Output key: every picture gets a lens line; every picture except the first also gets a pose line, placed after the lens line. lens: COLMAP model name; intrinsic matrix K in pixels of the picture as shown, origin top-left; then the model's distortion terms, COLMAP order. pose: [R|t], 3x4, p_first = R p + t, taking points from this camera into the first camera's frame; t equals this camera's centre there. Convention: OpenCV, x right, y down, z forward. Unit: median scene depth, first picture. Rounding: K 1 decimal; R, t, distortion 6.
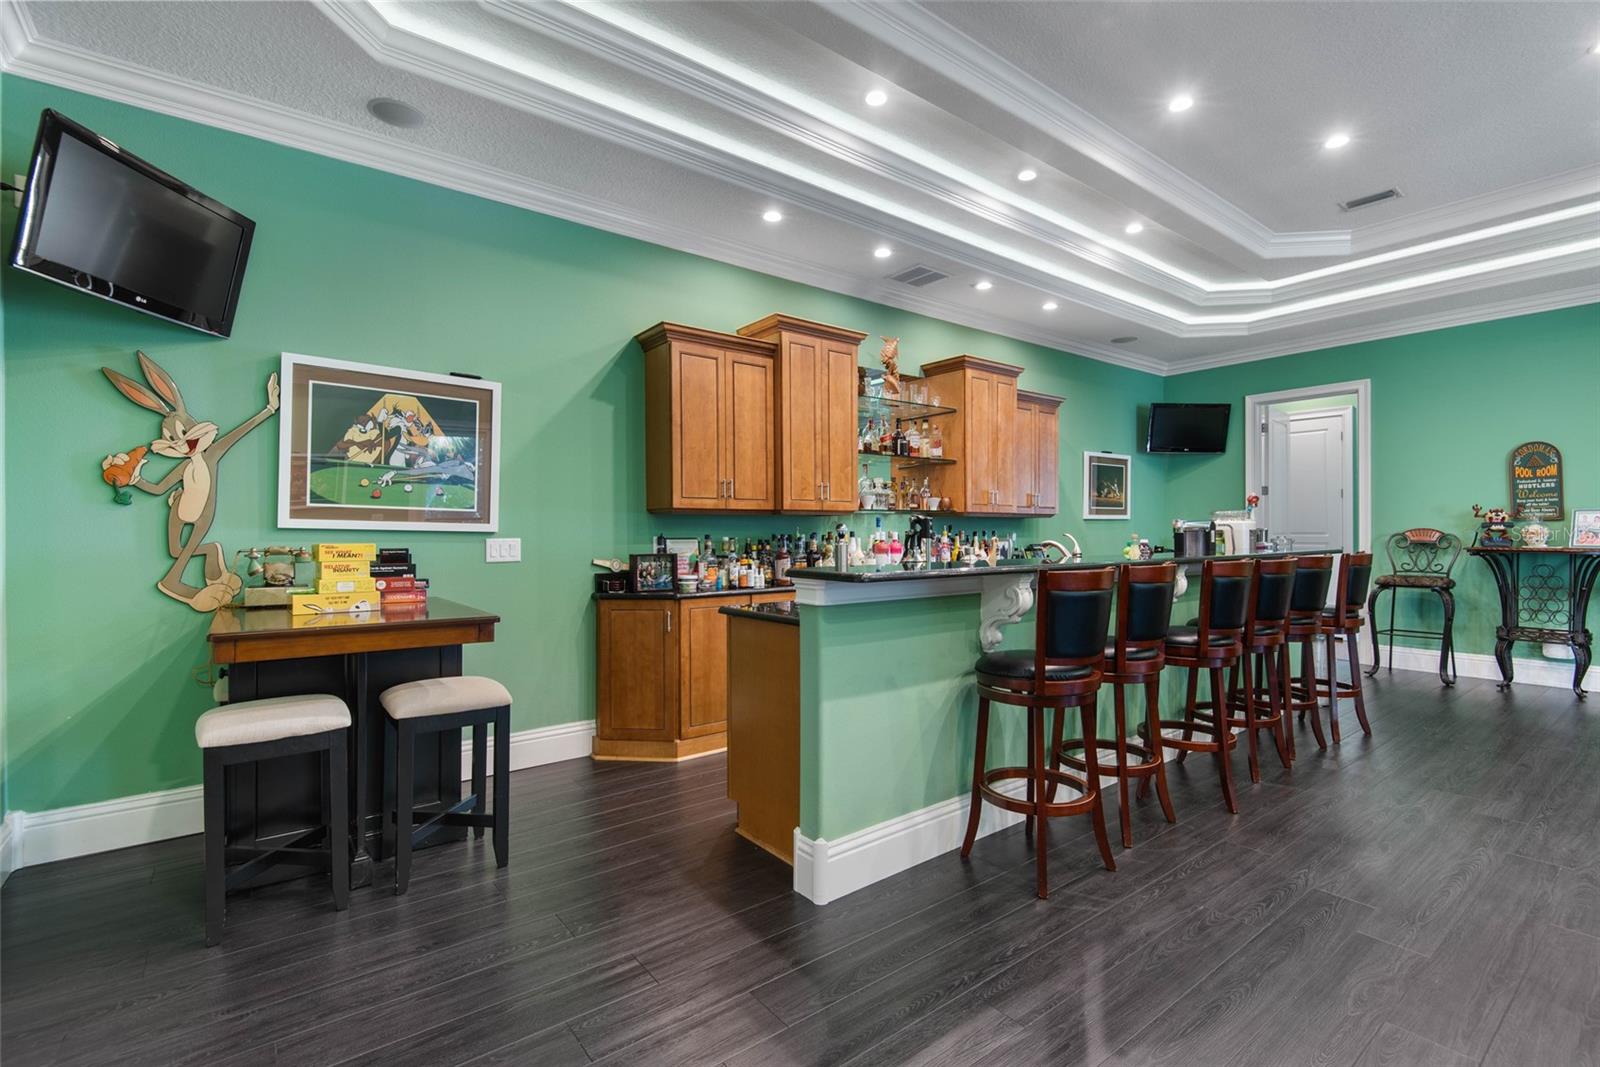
lens RADIAL K [[720.6, 0, 800.9], [0, 720.6, 531.4], [0, 0, 1]] dist [0.005206, -0.005702]
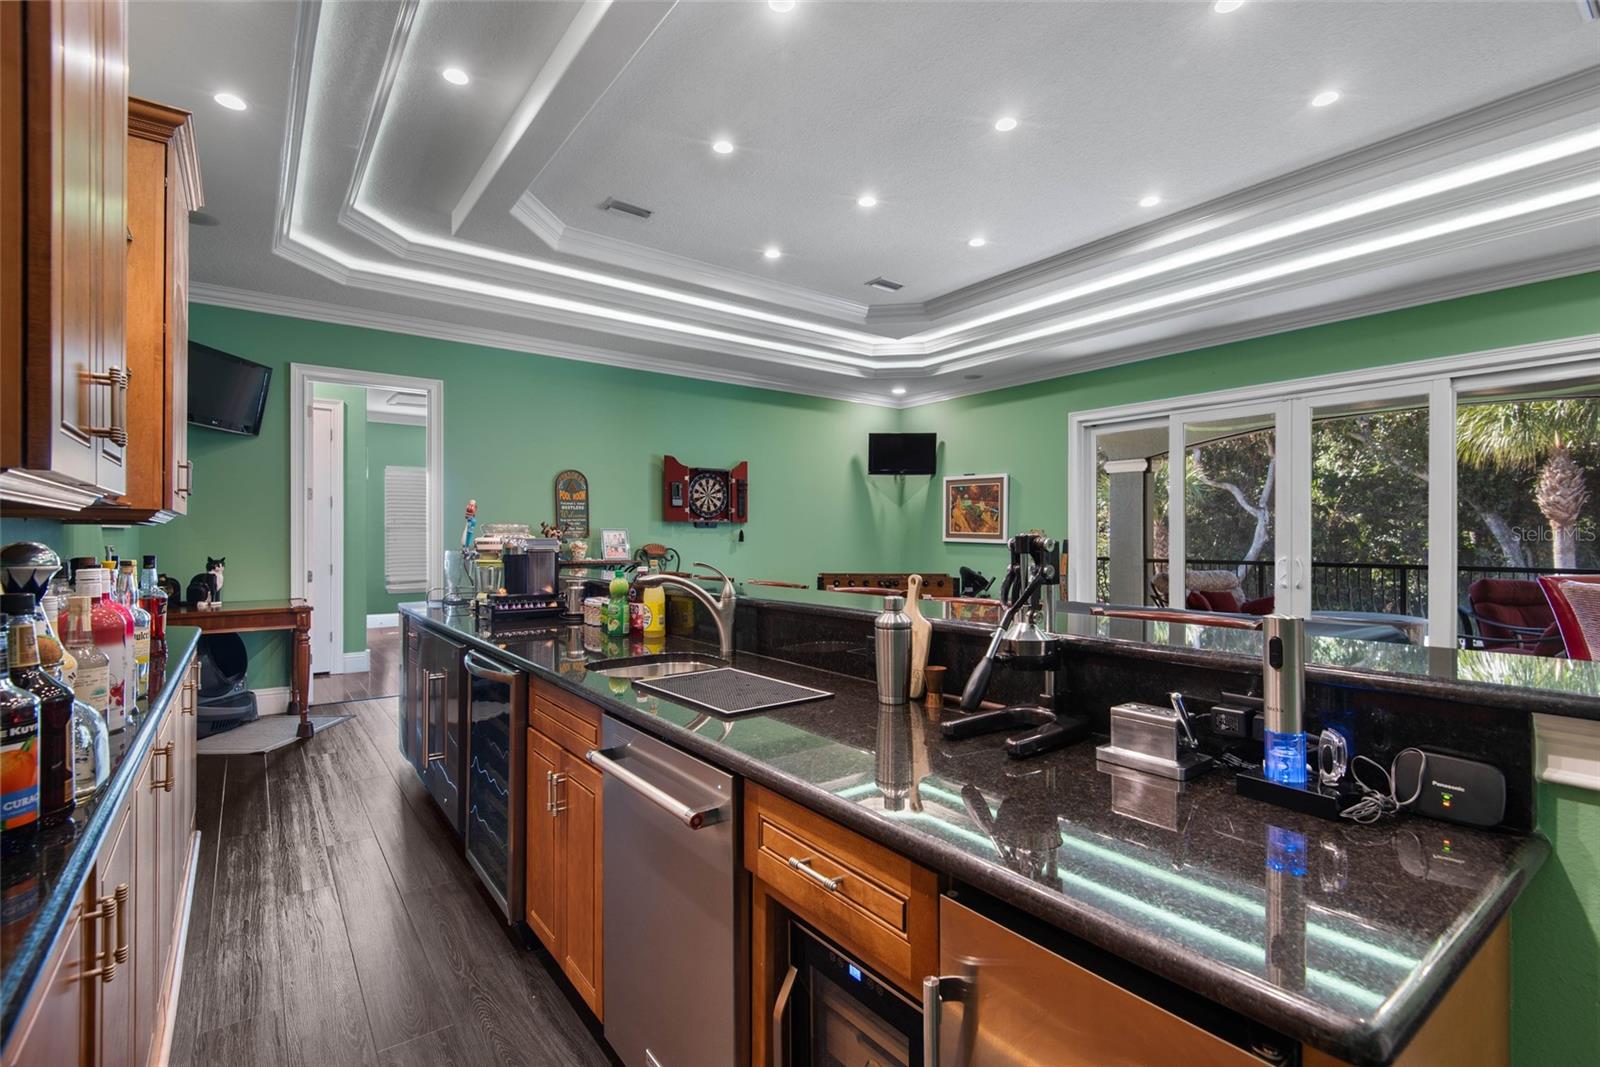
lens RADIAL K [[720.6, 0, 808.1], [0, 720.6, 525.2], [0, 0, 1]] dist [0.005206, -0.005702]
pose [[0.012157, 0.019885, 0.999728, -0.177900], [-0.000894, 0.999802, -0.019875, -0.015332], [-0.999926, -0.000652, 0.012172, 0.766853]]
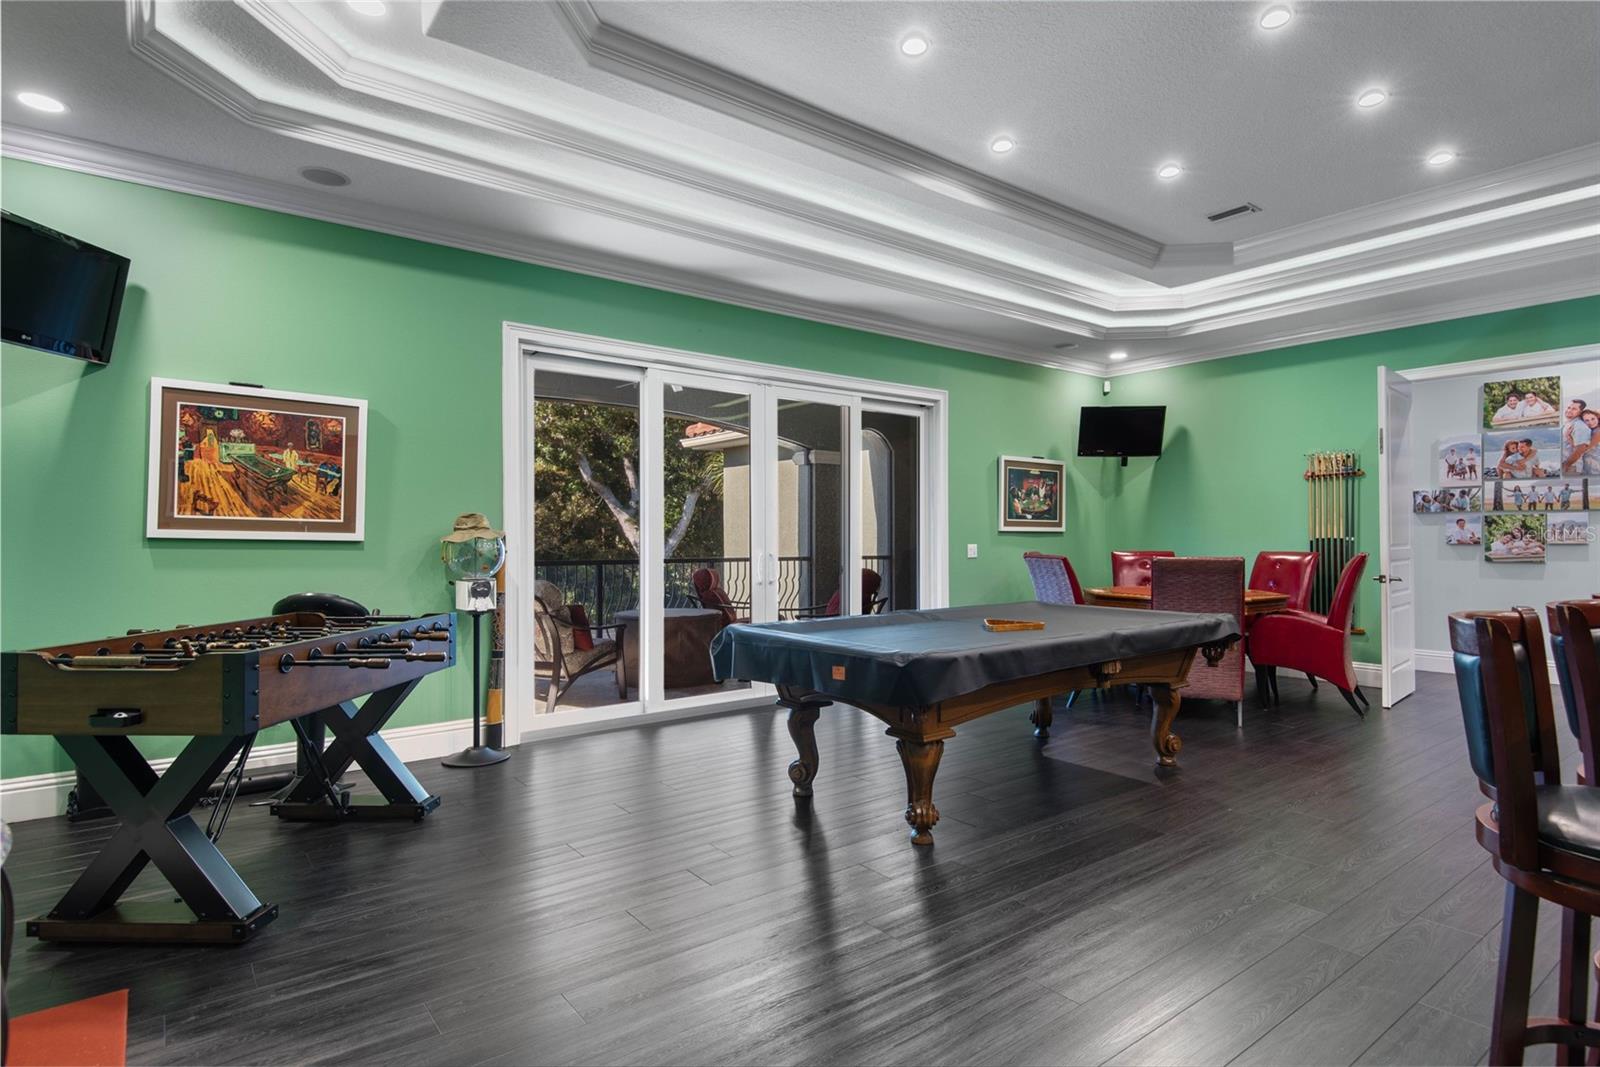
lens RADIAL K [[815.8, 0, 796.5], [0, 815.8, 538.8], [0, 0, 1]] dist [0.005819, 0.000201]
pose [[-0.999918, 0.010642, 0.007091, 1.061251], [0.010592, 0.999919, -0.007084, 0.004416], [-0.007166, -0.007008, -0.999950, 1.301241]]
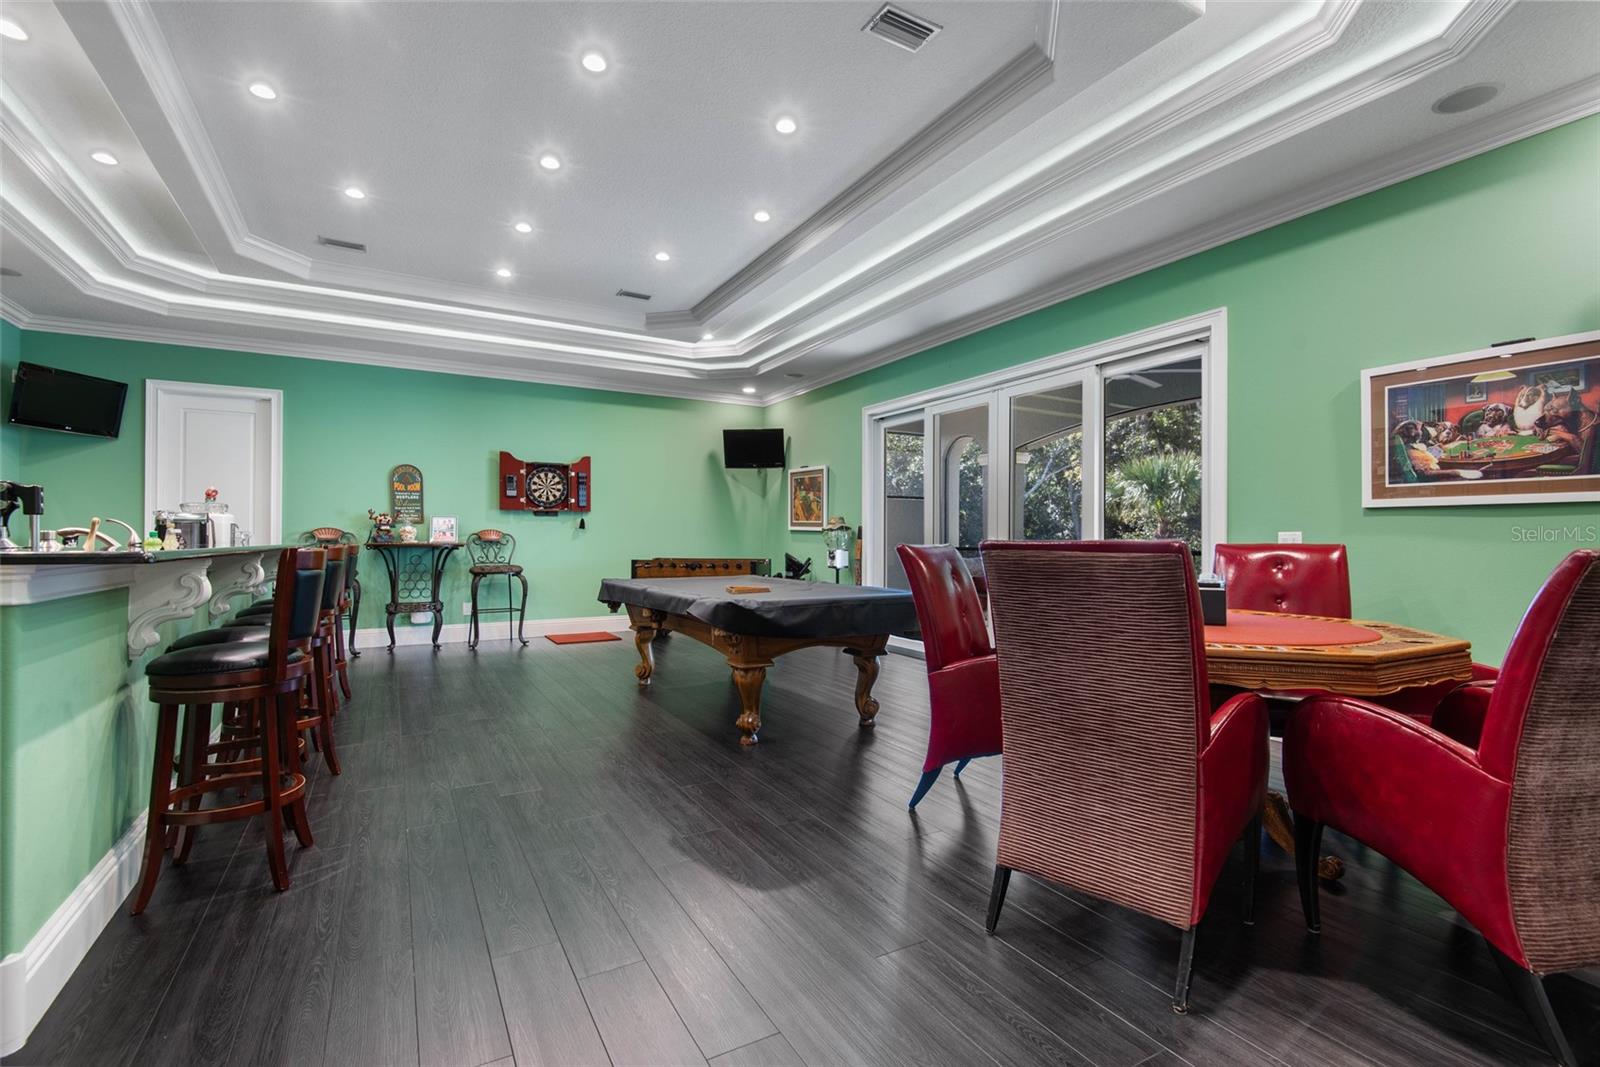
lens RADIAL K [[720.6, 0, 809.6], [0, 720.6, 532.1], [0, 0, 1]] dist [0.005206, -0.005702]
pose [[0.132038, 0.013016, 0.991159, -0.277420], [-0.003327, 0.999914, -0.012687, 0.021150], [-0.991239, -0.001622, 0.132070, 0.093654]]
